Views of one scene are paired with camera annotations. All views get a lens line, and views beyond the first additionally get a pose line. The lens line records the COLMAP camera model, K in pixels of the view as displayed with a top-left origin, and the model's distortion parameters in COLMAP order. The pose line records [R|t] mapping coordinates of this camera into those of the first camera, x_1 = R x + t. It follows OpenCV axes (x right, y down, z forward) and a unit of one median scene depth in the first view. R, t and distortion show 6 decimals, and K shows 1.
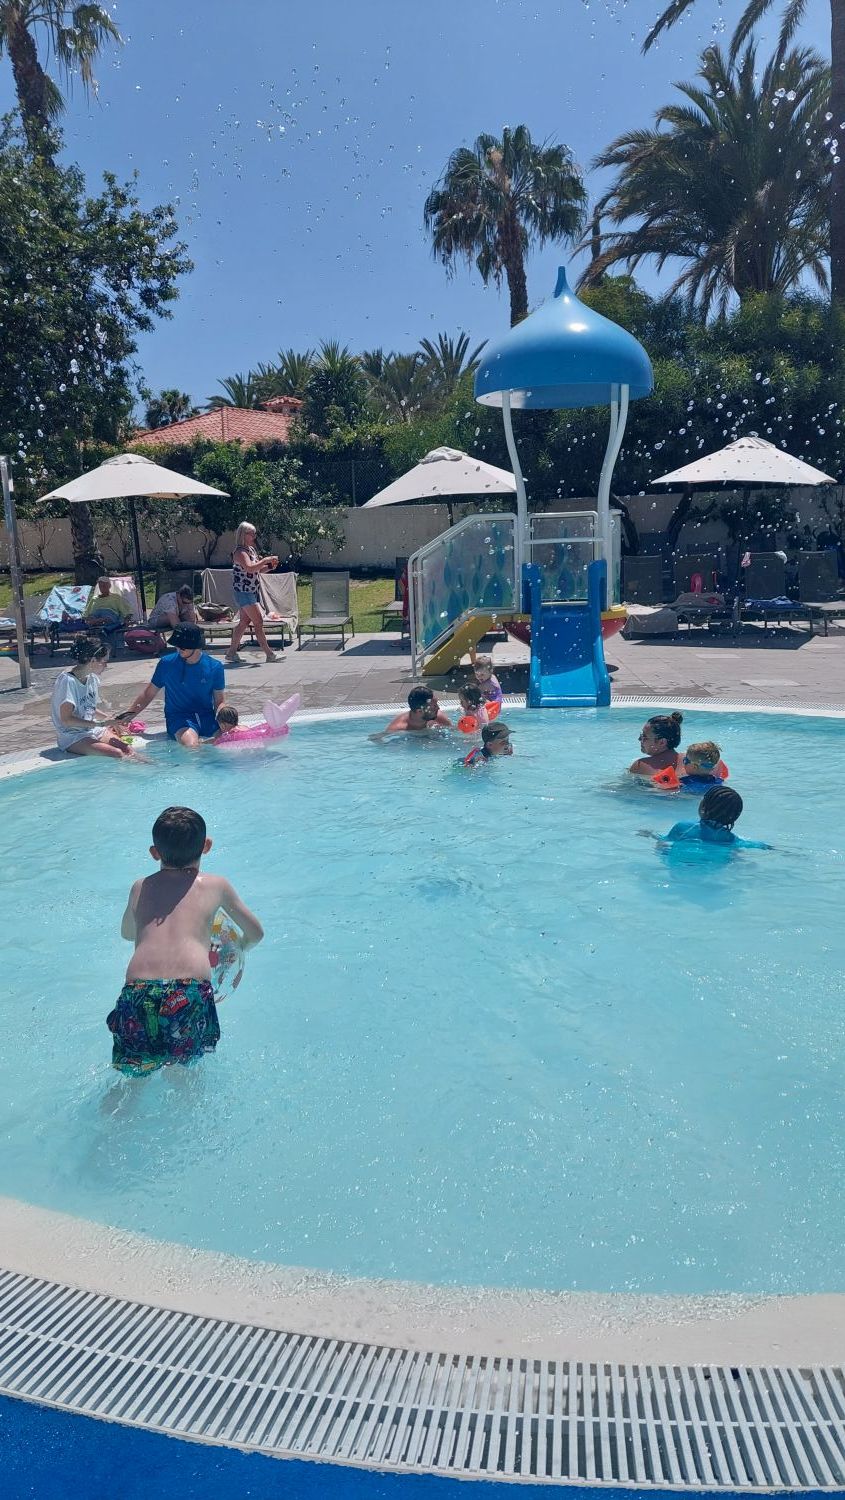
lens RADIAL K [[1063.6, 0, 448.9], [0, 1063.6, 742.5], [0, 0, 1]] dist [0.097387, -0.203574]
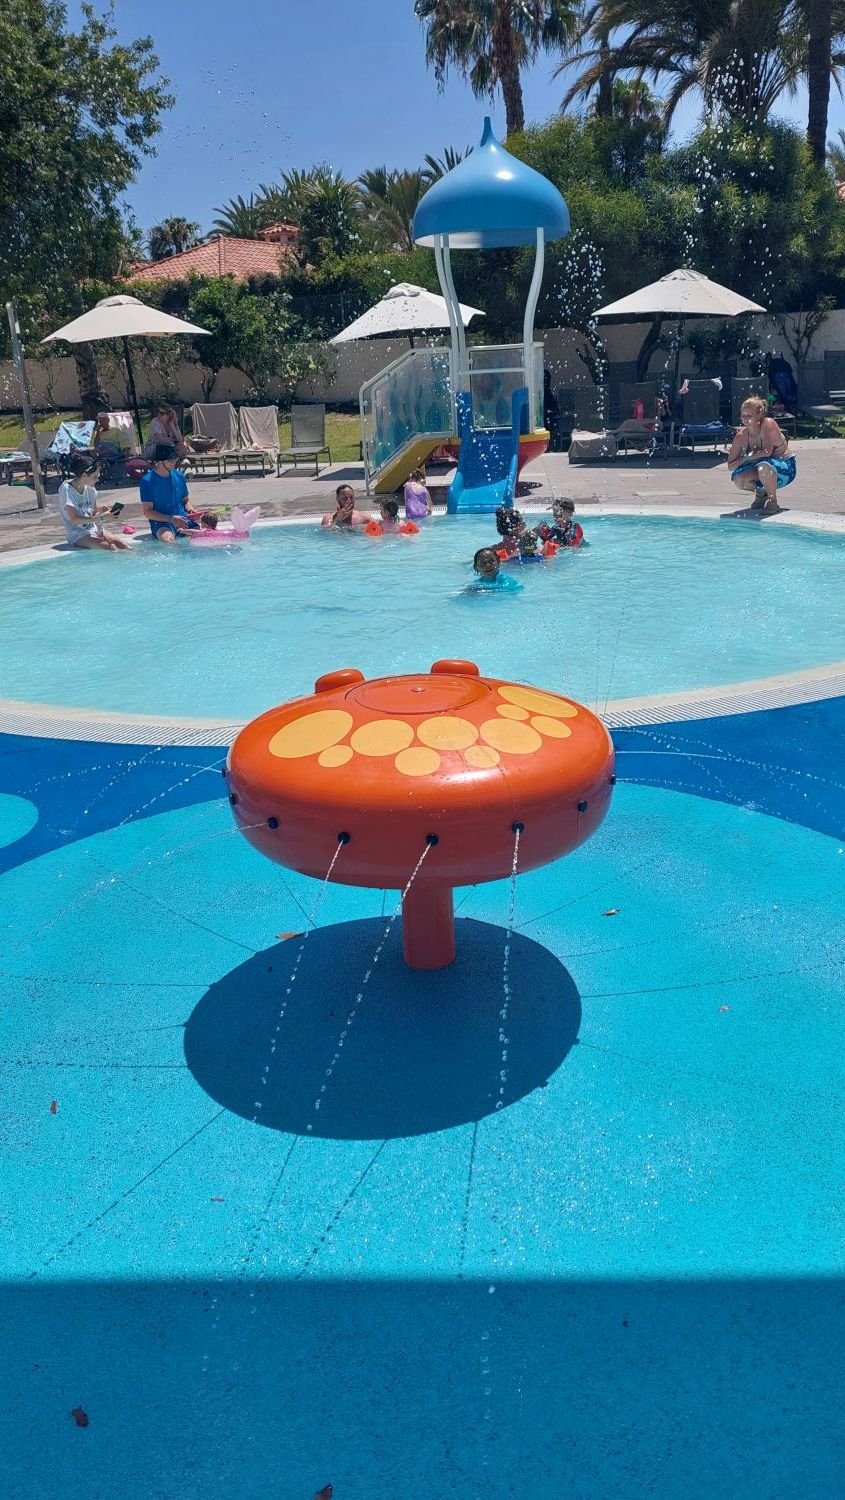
lens RADIAL K [[1043.7, 0, 422.5], [0, 1043.7, 750.0], [0, 0, 1]] dist [0.046222, -0.057766]
pose [[0.999306, -0.002611, -0.037169, 0.041580], [0.008392, 0.987685, 0.156233, 0.021102], [0.036303, -0.156436, 0.987021, -0.104259]]
